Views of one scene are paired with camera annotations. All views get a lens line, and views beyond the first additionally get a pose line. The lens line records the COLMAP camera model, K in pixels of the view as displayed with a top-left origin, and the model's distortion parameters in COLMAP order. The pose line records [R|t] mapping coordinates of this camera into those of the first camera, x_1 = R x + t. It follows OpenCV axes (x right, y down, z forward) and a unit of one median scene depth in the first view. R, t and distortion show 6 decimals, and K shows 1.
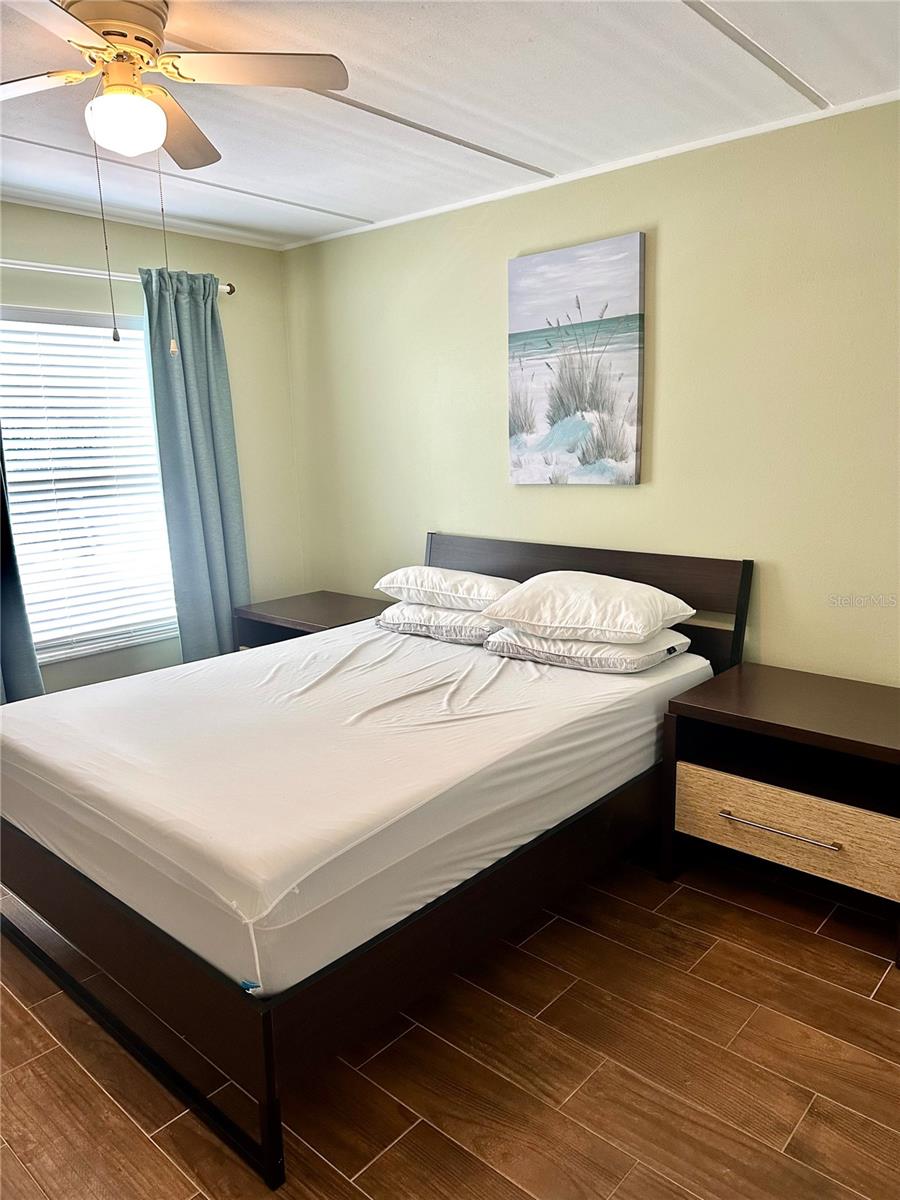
lens RADIAL K [[845.3, 0, 444.8], [0, 845.3, 611.5], [0, 0, 1]] dist [0.034573, -0.043349]
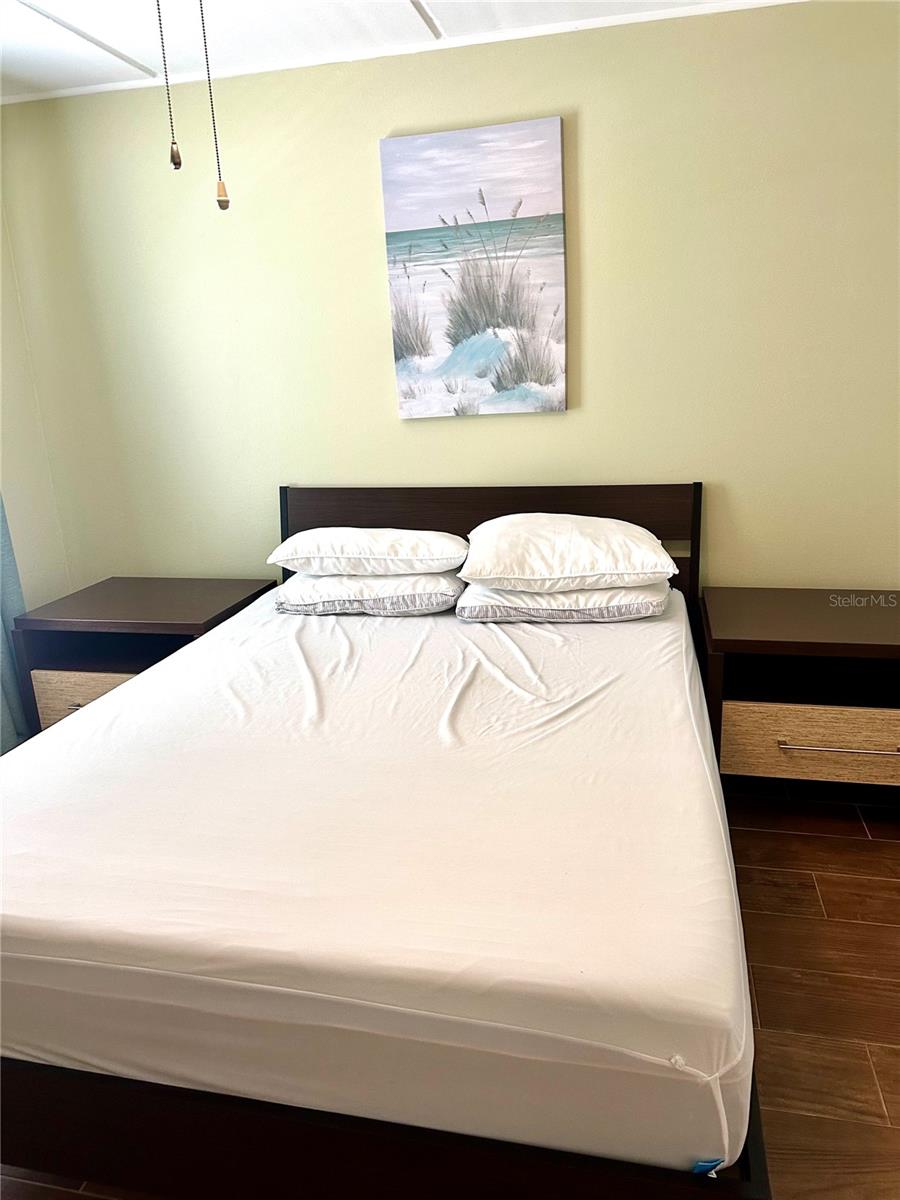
lens RADIAL K [[845.3, 0, 460.6], [0, 845.3, 603.3], [0, 0, 1]] dist [0.034573, -0.043349]
pose [[0.872204, -0.152986, 0.464603, -0.325891], [0.127203, 0.988092, 0.086561, -0.039686], [-0.472313, -0.016400, 0.881278, 0.259971]]
